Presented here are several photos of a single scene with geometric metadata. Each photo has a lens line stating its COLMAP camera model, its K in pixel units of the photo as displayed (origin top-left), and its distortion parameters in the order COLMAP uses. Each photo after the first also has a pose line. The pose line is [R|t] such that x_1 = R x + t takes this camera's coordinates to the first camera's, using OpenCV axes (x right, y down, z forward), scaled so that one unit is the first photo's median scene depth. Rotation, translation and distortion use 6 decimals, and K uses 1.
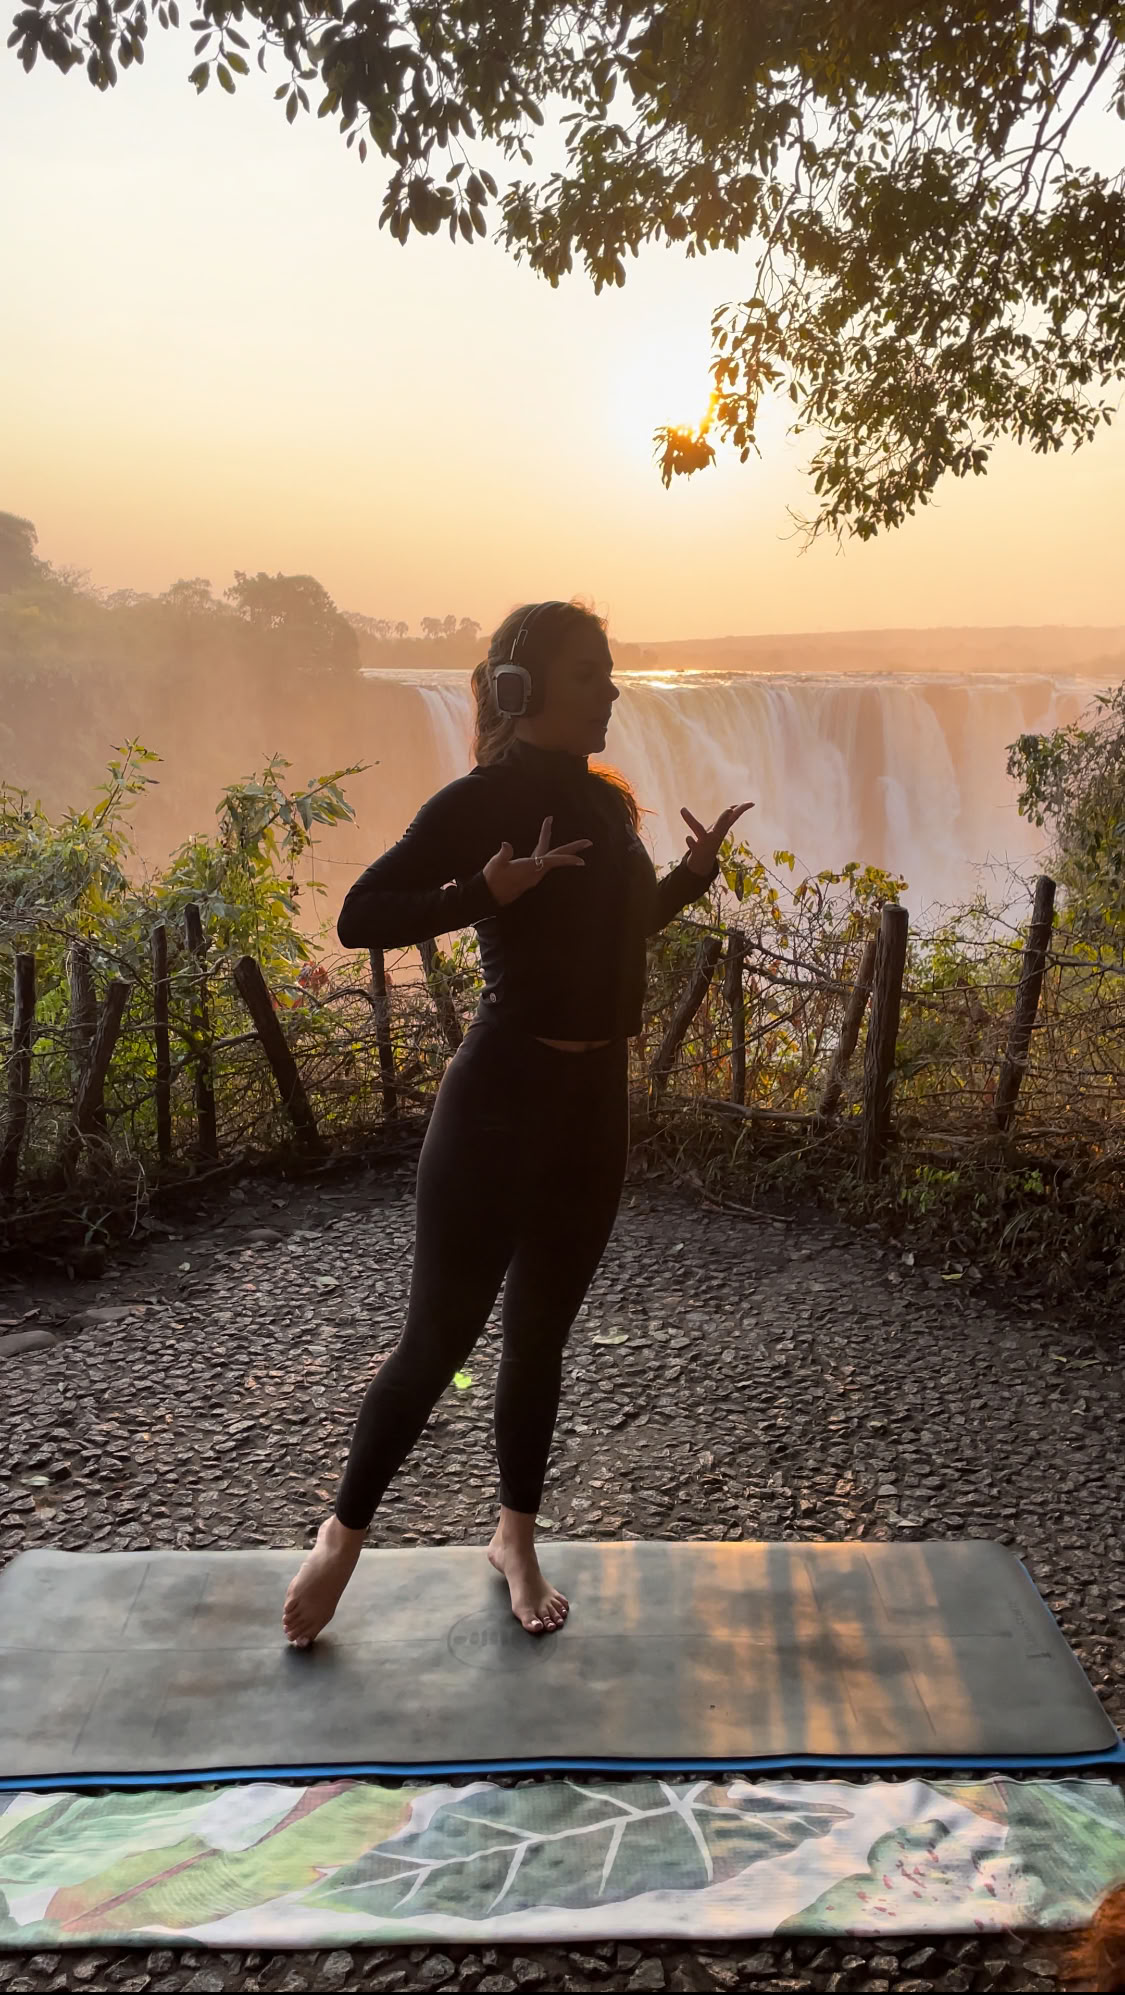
lens RADIAL K [[1687.6, 0, 560.9], [0, 1687.6, 1007.0], [0, 0, 1]] dist [0.063004, -0.069390]
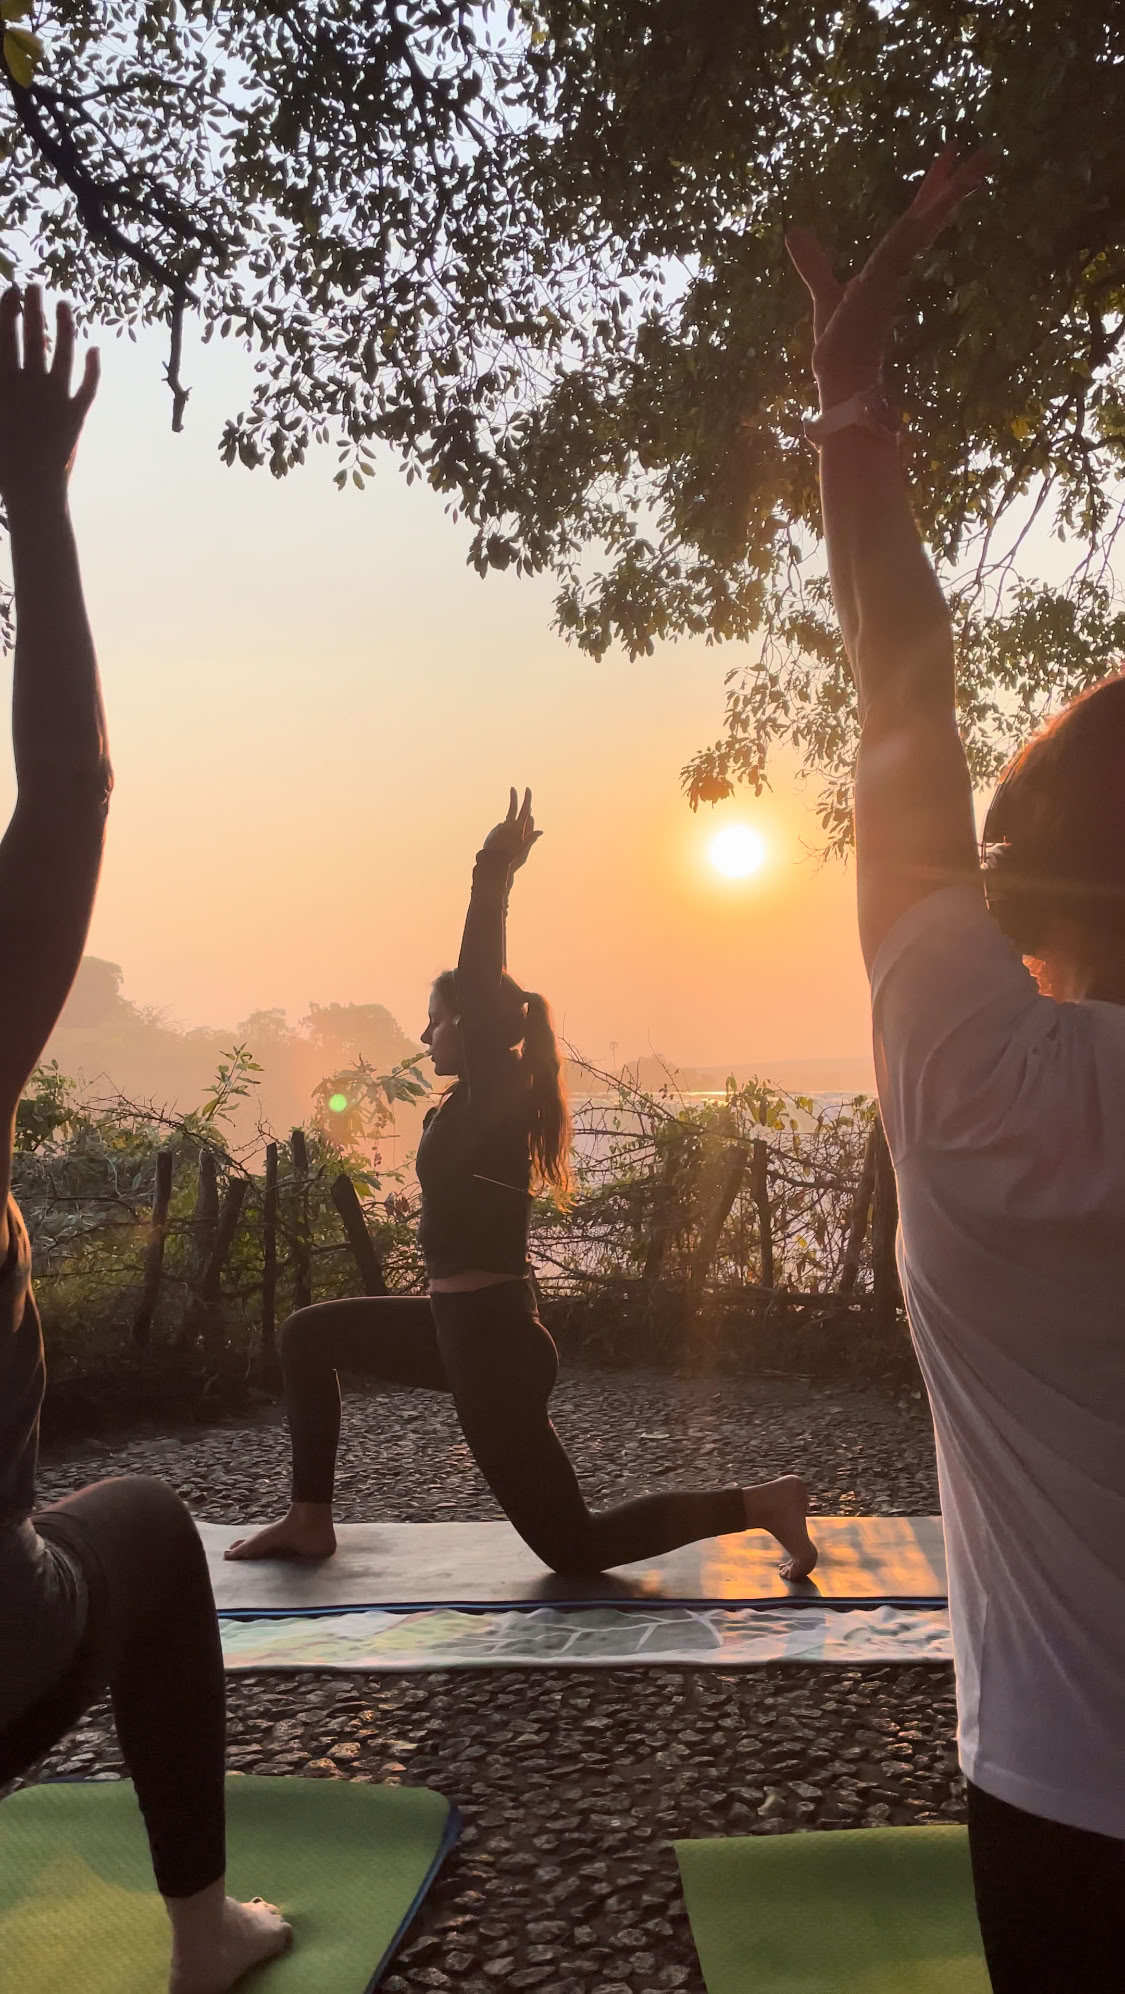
lens RADIAL K [[1686.7, 0, 554.9], [0, 1686.7, 996.1], [0, 0, 1]] dist [0.063004, -0.069390]
pose [[0.999112, -0.018780, -0.037713, 0.006404], [0.008534, 0.966808, -0.255361, 0.123784], [0.041257, 0.254812, 0.966110, -0.129923]]
